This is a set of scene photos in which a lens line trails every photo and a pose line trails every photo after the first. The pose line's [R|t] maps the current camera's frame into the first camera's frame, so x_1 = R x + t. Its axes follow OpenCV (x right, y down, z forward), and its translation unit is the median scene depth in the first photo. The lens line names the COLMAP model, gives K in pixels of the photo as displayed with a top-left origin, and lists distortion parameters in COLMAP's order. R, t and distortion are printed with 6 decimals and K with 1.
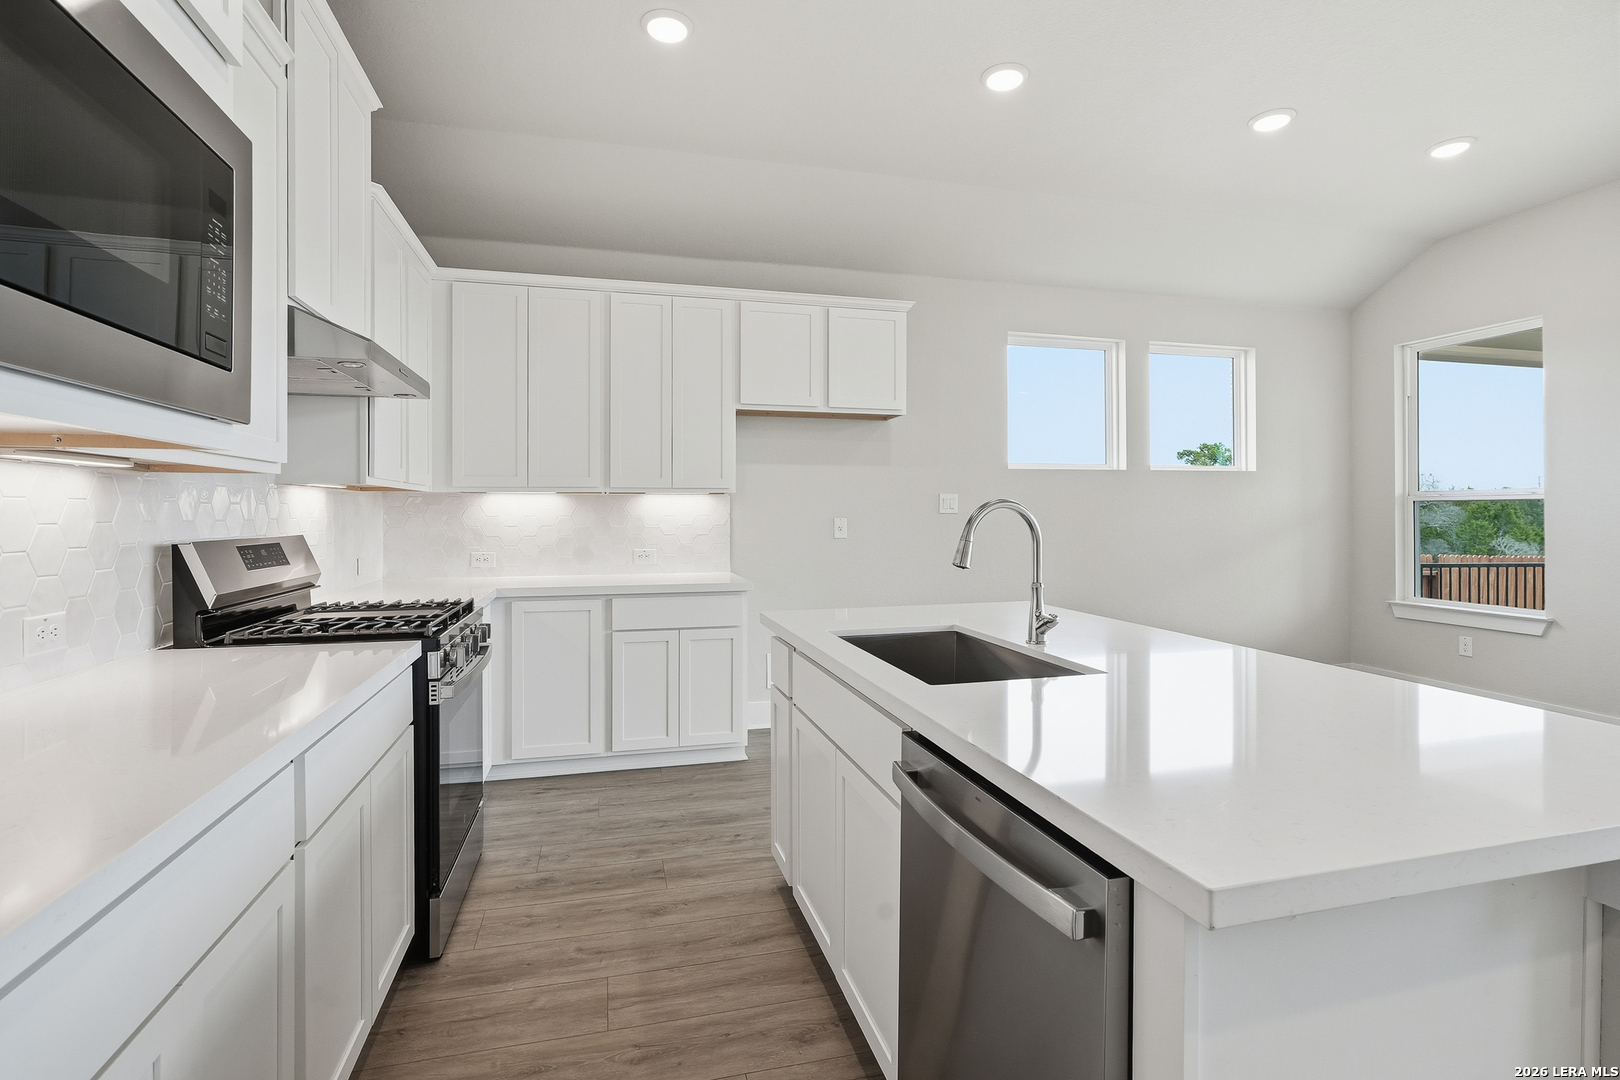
lens RADIAL K [[765.6, 0, 810.1], [0, 765.6, 513.4], [0, 0, 1]] dist [-0.015140, 0.001948]
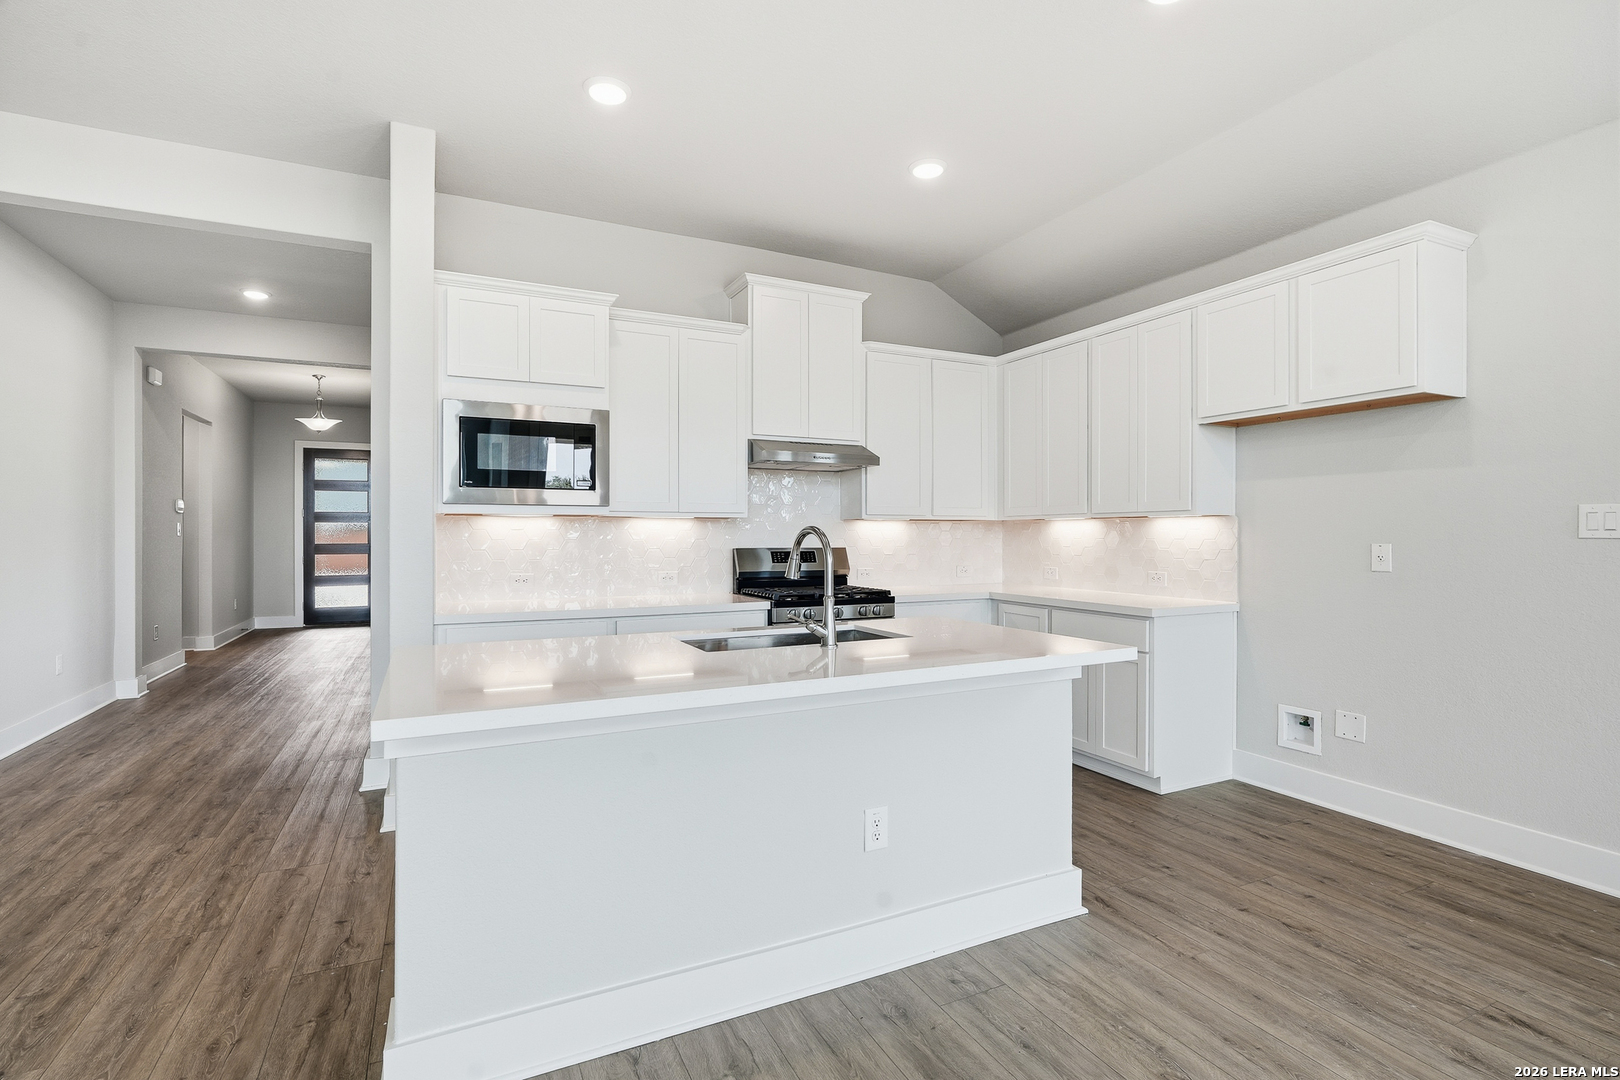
lens RADIAL K [[765.6, 0, 814.5], [0, 765.6, 538.5], [0, 0, 1]] dist [-0.015140, 0.001948]
pose [[0.201582, 0.004249, -0.979462, 0.721653], [-0.002326, 0.999990, 0.003860, -0.000572], [0.979469, 0.001500, 0.201590, 0.362261]]
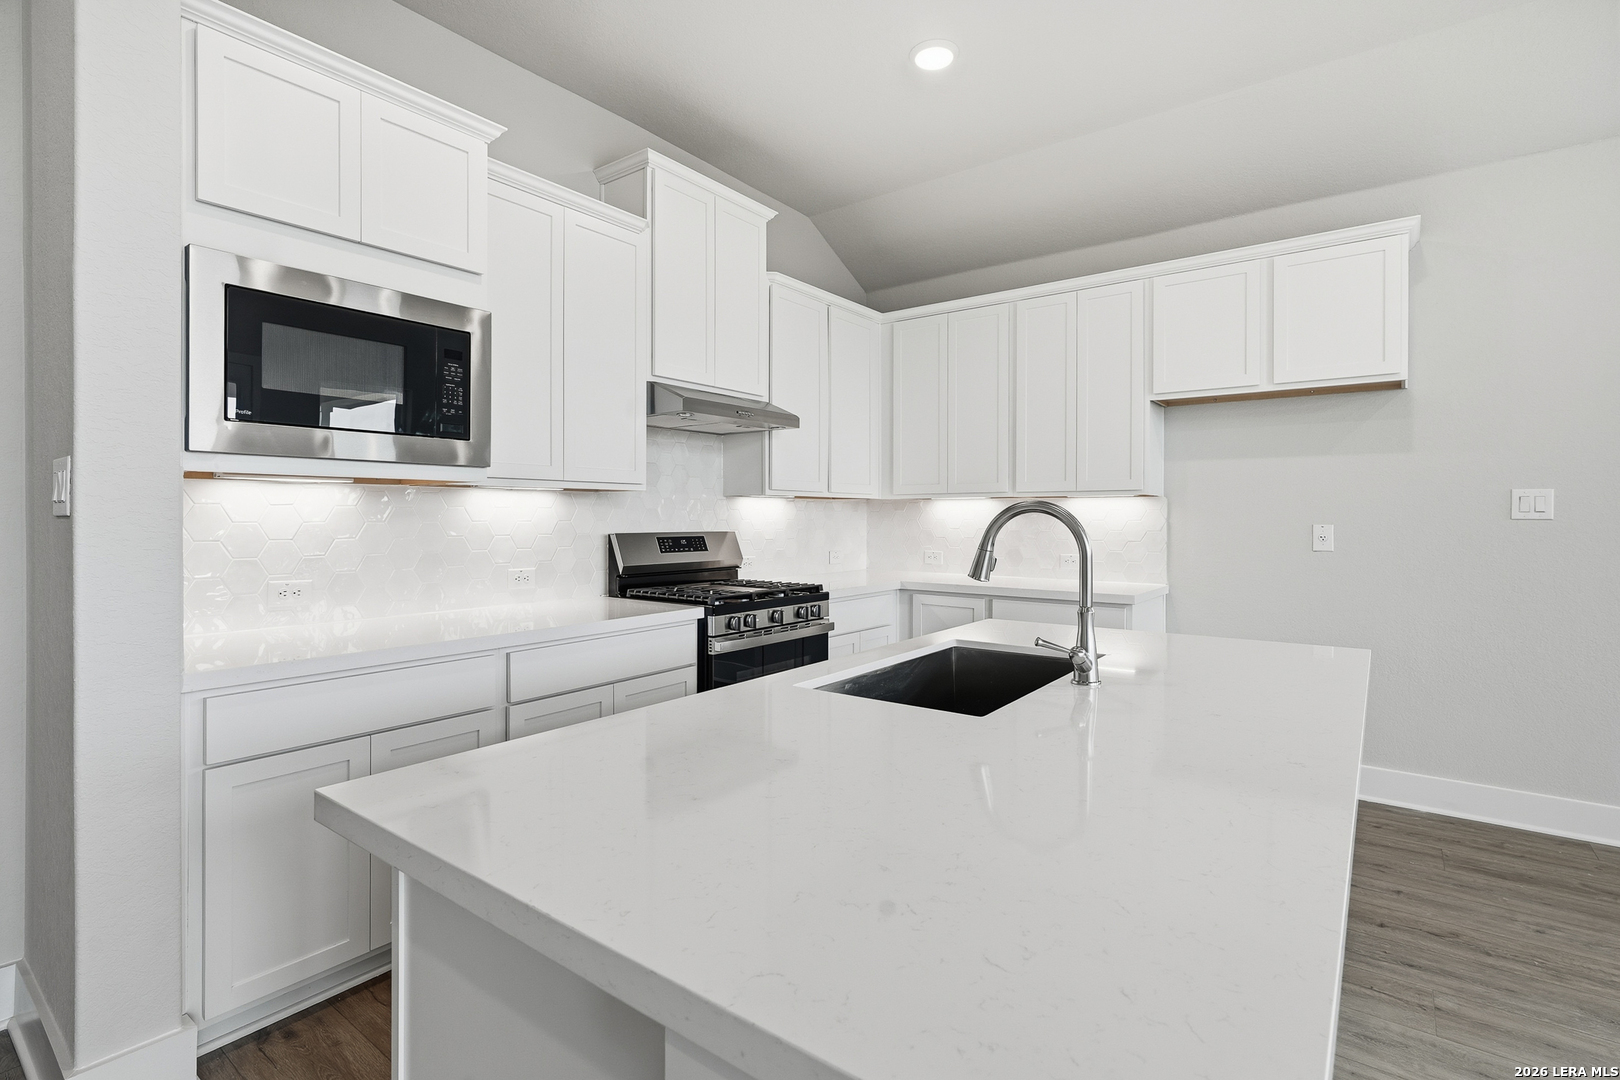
lens RADIAL K [[765.6, 0, 808.1], [0, 765.6, 522.5], [0, 0, 1]] dist [-0.015140, 0.001948]
pose [[0.616990, 0.008045, -0.786930, 0.359786], [-0.003373, 0.999966, 0.007578, 0.000016], [0.786964, -0.002021, 0.616996, 0.141864]]
